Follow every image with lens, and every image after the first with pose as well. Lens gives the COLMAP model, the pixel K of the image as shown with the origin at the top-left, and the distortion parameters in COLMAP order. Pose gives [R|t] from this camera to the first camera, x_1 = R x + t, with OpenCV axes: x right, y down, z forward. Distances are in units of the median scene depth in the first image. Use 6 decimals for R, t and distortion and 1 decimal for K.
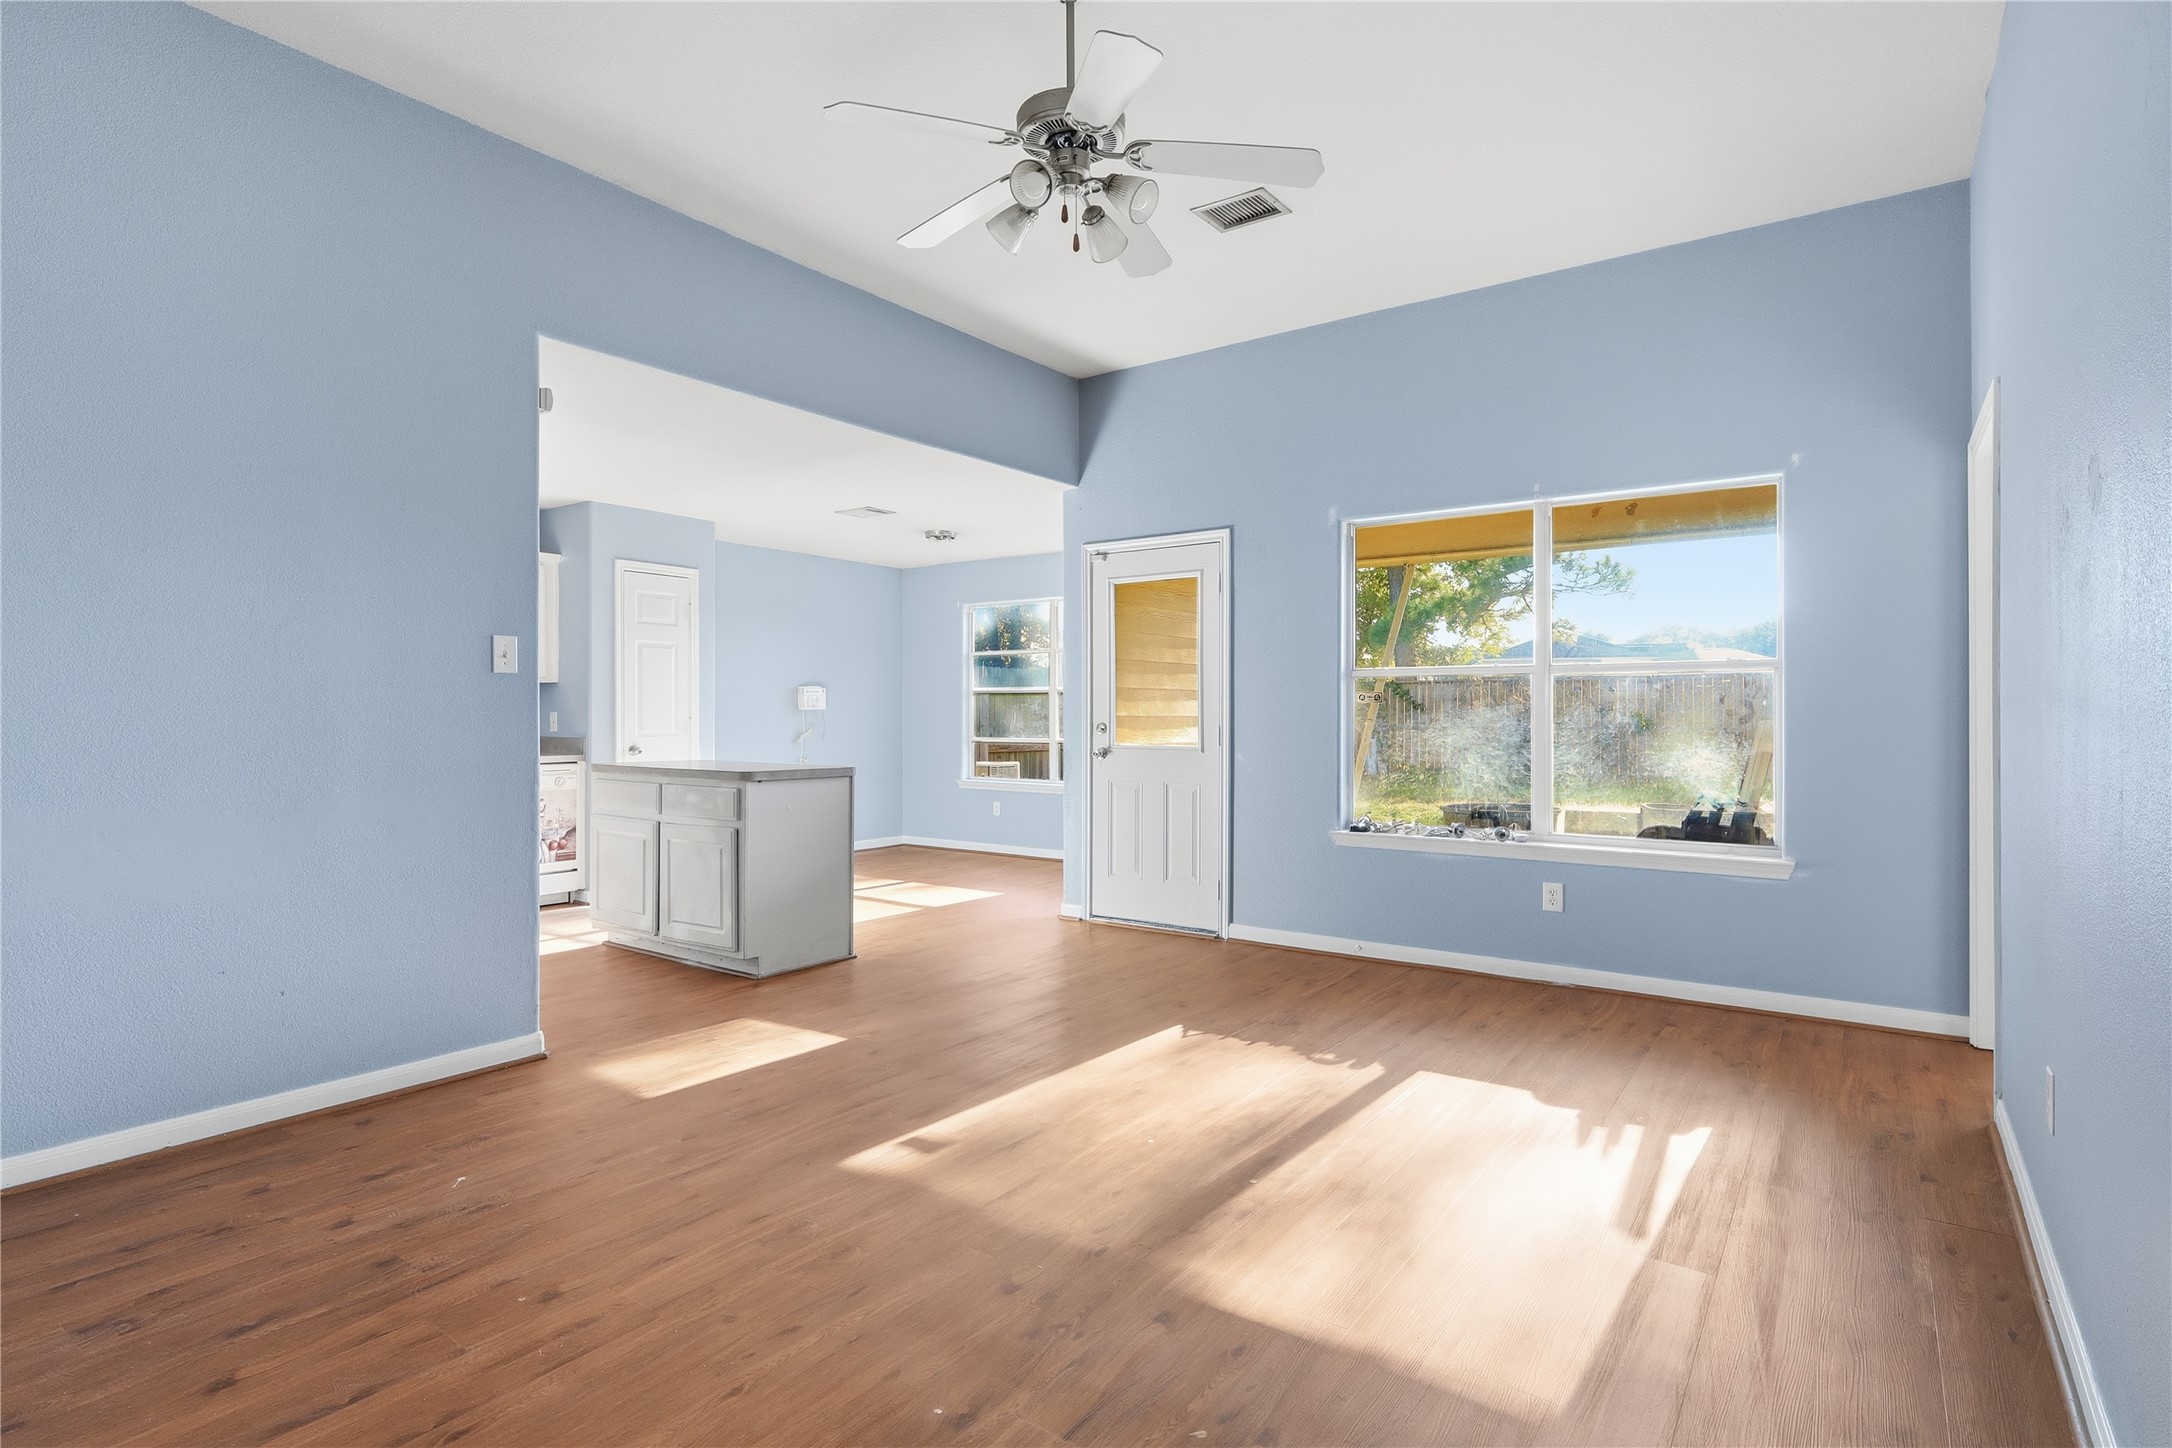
lens RADIAL K [[1092.6, 0, 1090.0], [0, 1092.6, 706.8], [0, 0, 1]] dist [-0.007557, 0.000776]
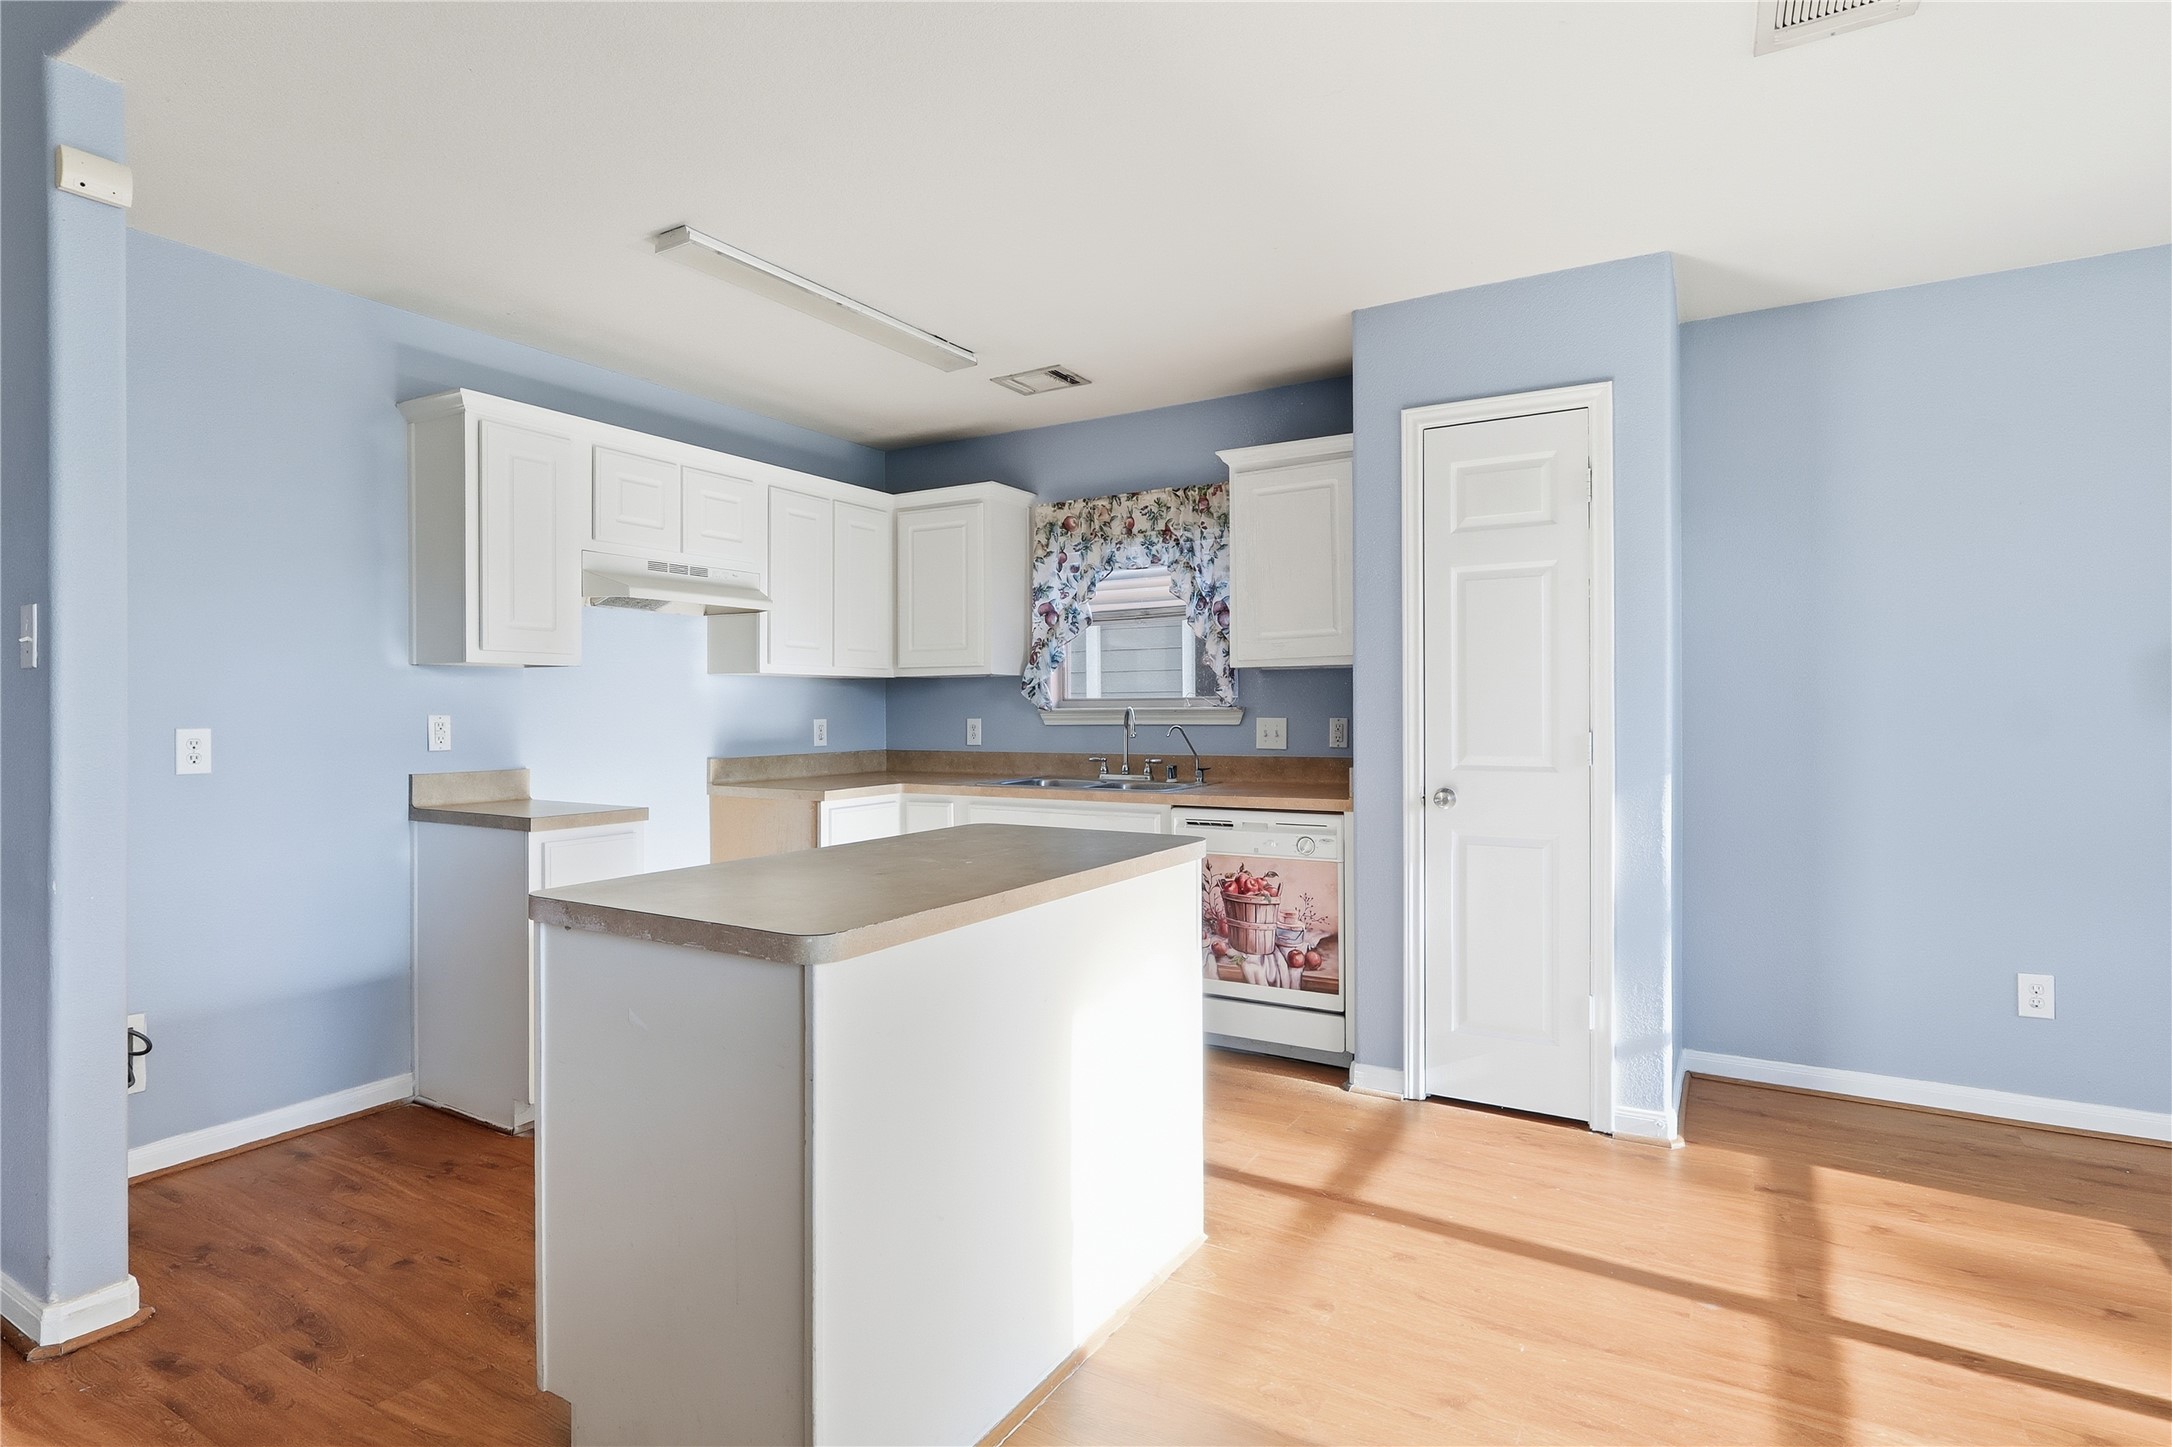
lens RADIAL K [[1092.6, 0, 1086.6], [0, 1092.6, 716.7], [0, 0, 1]] dist [-0.007557, 0.000776]
pose [[0.080526, 0.005271, -0.996739, 0.076545], [0.011464, 0.999915, 0.006214, -0.001285], [0.996687, -0.011927, 0.080459, 1.251691]]
